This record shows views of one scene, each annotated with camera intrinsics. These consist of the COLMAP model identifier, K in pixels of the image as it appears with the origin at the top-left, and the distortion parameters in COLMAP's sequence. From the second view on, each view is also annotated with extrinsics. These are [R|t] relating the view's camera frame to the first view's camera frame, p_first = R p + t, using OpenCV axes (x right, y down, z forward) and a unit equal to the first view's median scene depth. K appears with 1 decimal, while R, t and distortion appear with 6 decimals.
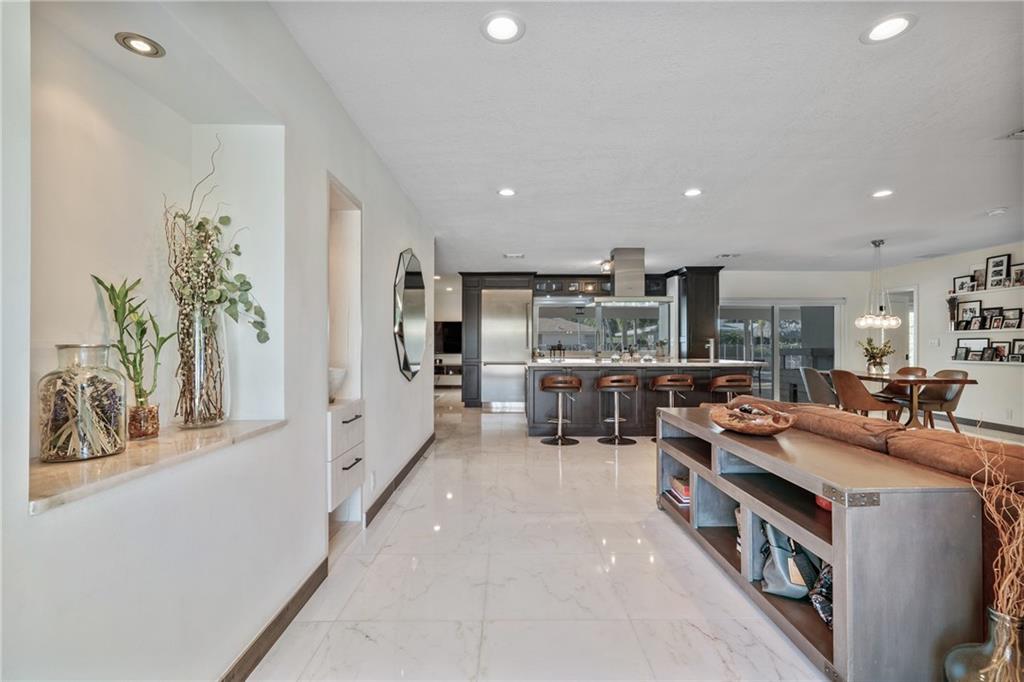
lens RADIAL K [[466.8, 0, 512.6], [0, 466.8, 339.3], [0, 0, 1]] dist [-0.003263, 0.003173]
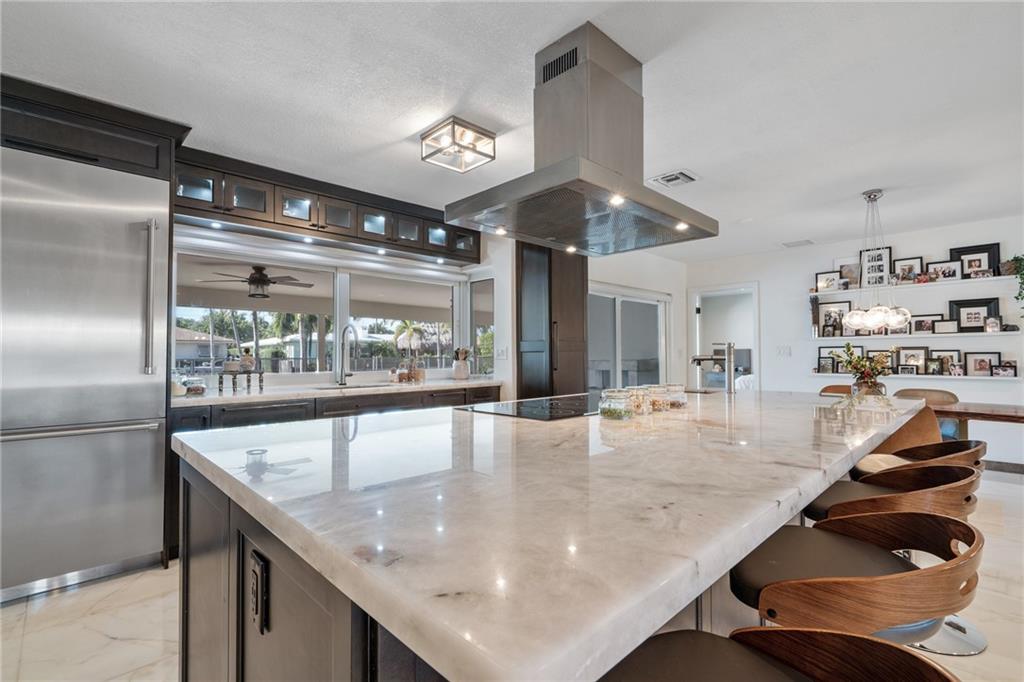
lens RADIAL K [[466.8, 0, 514.3], [0, 466.8, 346.4], [0, 0, 1]] dist [-0.003263, 0.003173]
pose [[0.716452, 0.007658, 0.697594, -0.013848], [-0.000293, 0.999943, -0.010676, 0.007080], [-0.697636, 0.007444, 0.716414, 0.854661]]
